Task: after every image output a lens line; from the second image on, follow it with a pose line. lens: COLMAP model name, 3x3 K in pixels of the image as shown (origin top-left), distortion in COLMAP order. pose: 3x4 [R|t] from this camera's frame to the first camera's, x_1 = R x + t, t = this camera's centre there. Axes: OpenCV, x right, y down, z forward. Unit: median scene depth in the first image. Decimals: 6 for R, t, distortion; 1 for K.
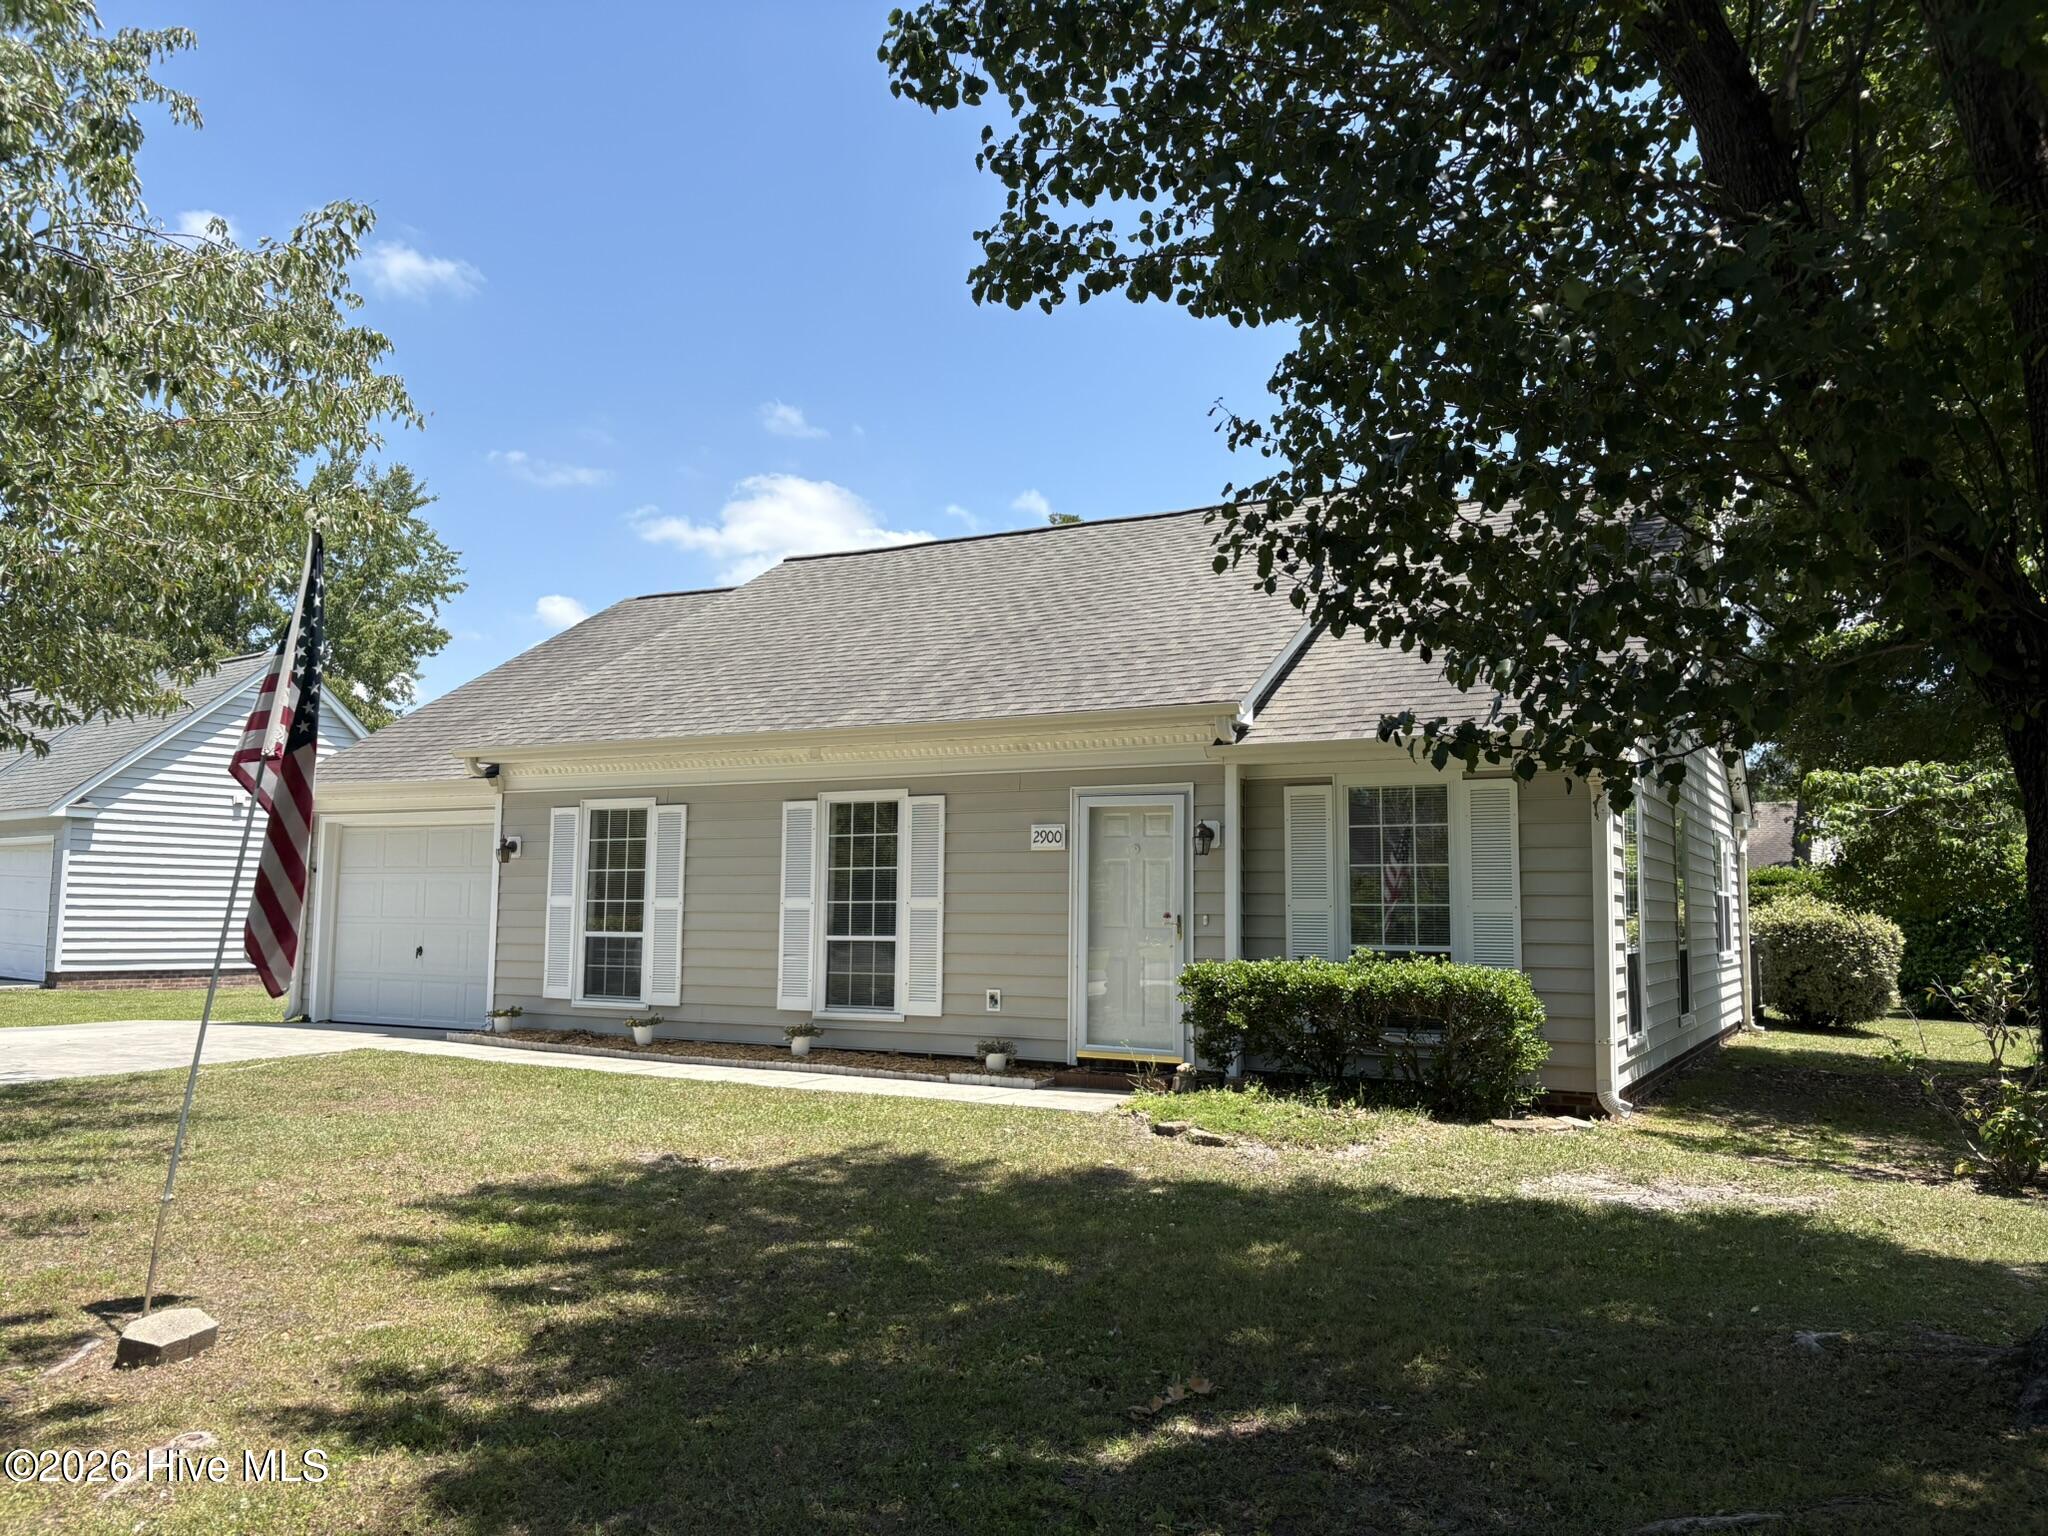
lens RADIAL K [[1561.8, 0, 1038.5], [0, 1561.8, 757.9], [0, 0, 1]] dist [0.057278, -0.072271]
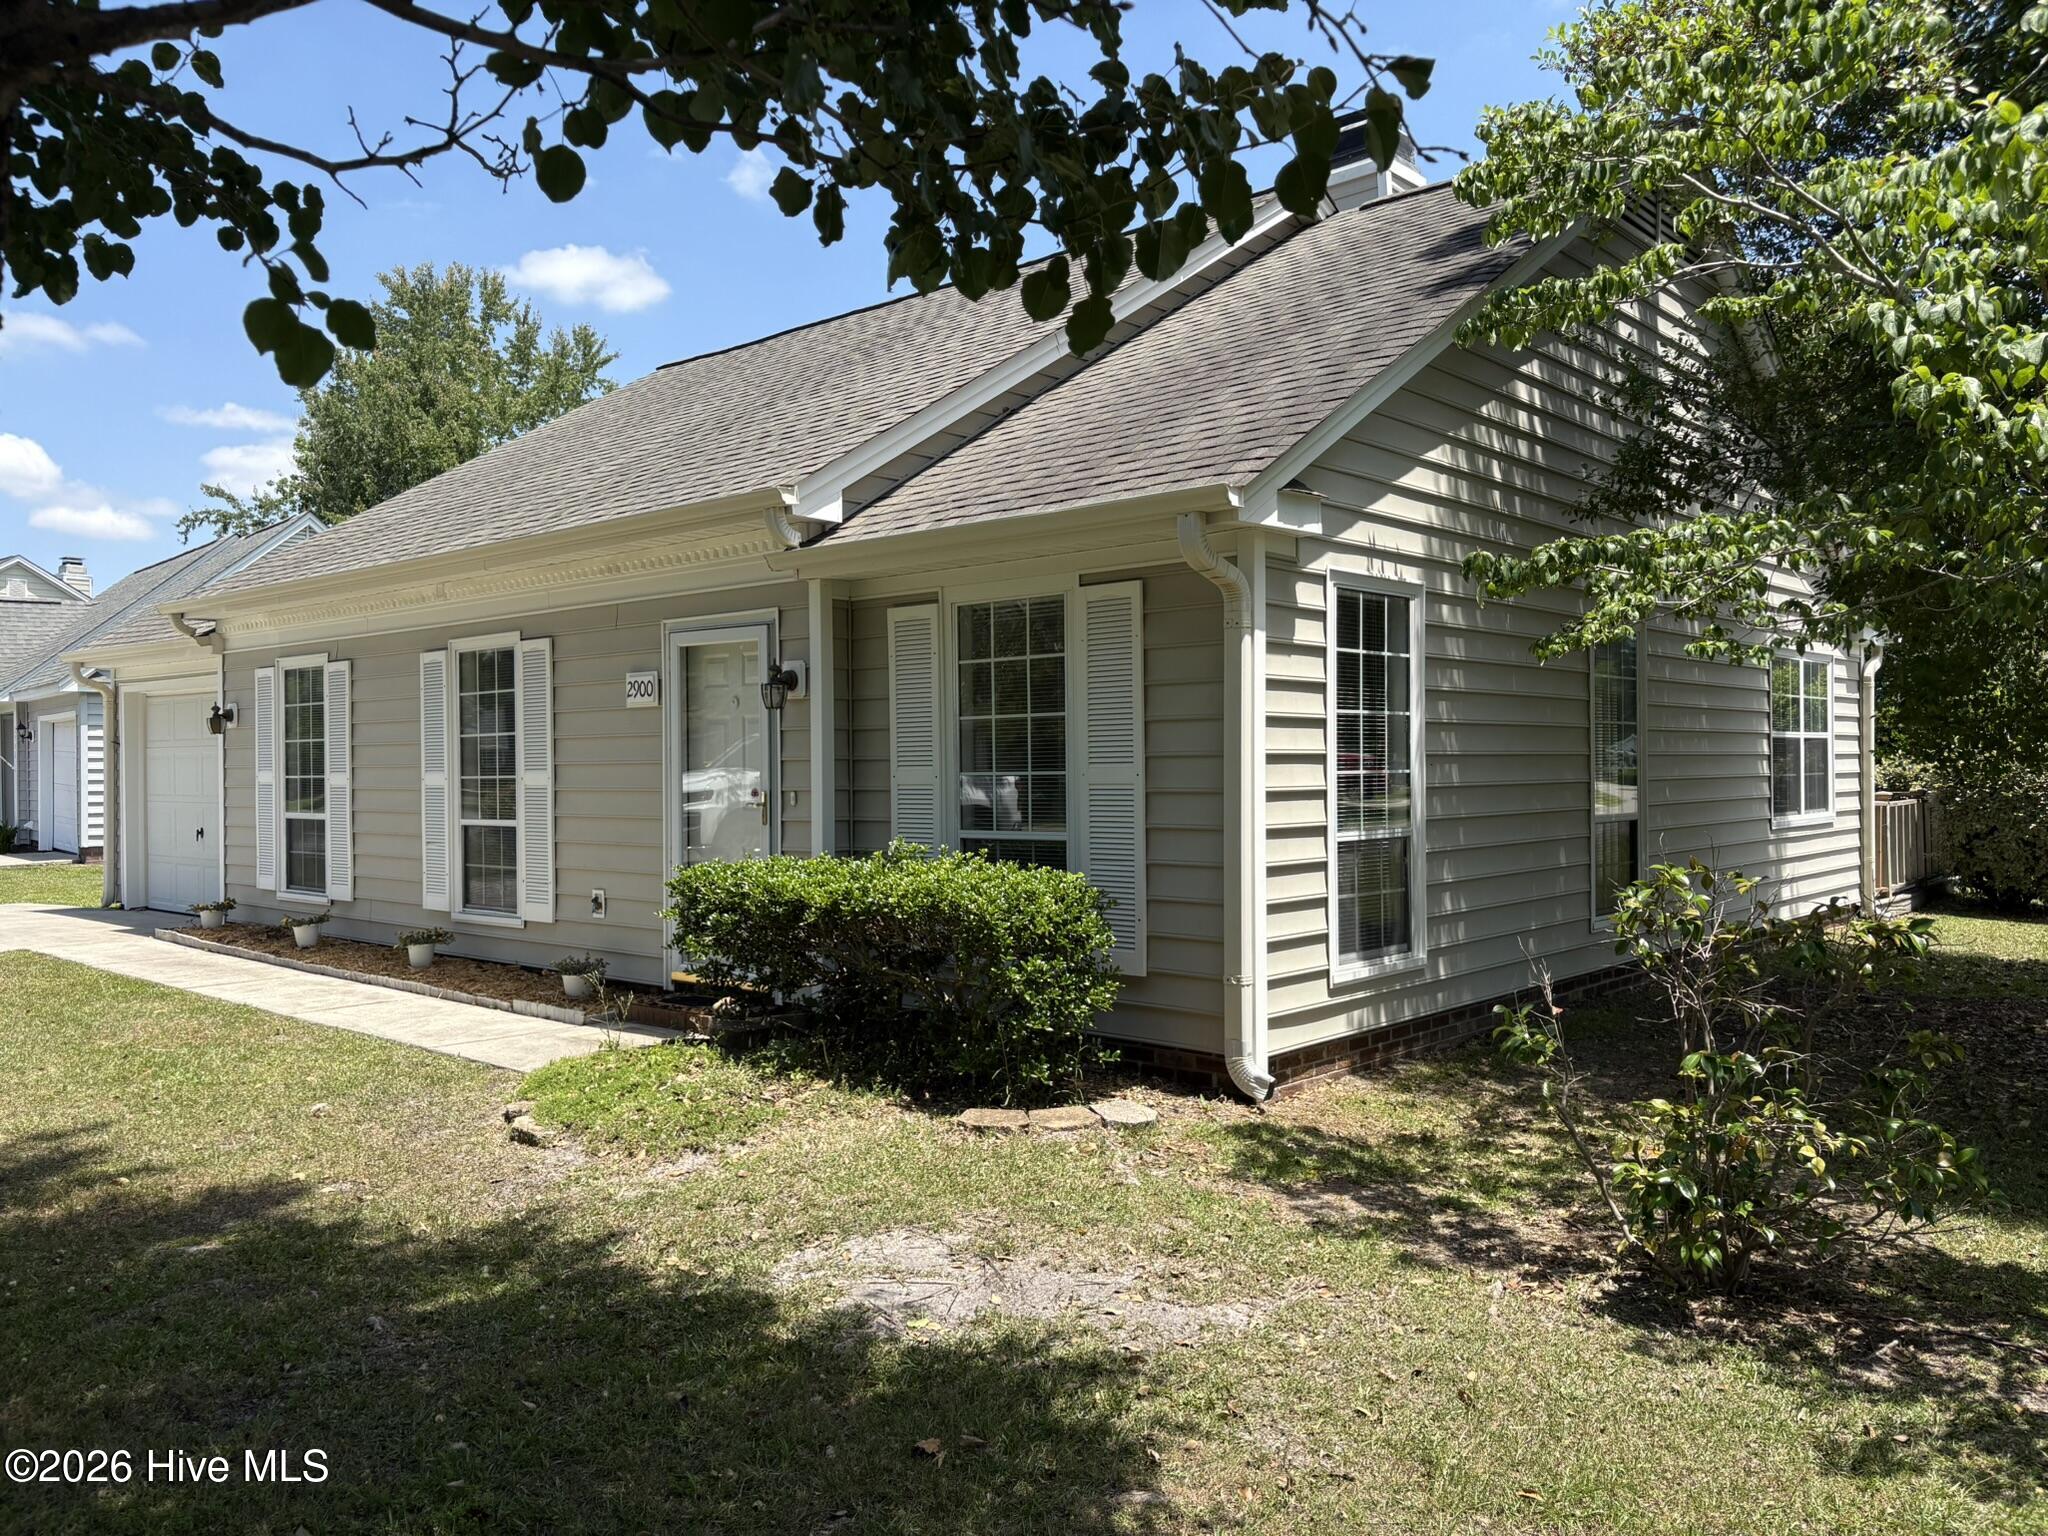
lens RADIAL K [[1561.8, 0, 1030.3], [0, 1561.8, 773.8], [0, 0, 1]] dist [0.057278, -0.072271]
pose [[0.973858, -0.017637, -0.226473, 0.331326], [0.041725, 0.993907, 0.102020, 0.020688], [0.223293, -0.108803, 0.968660, 0.288924]]
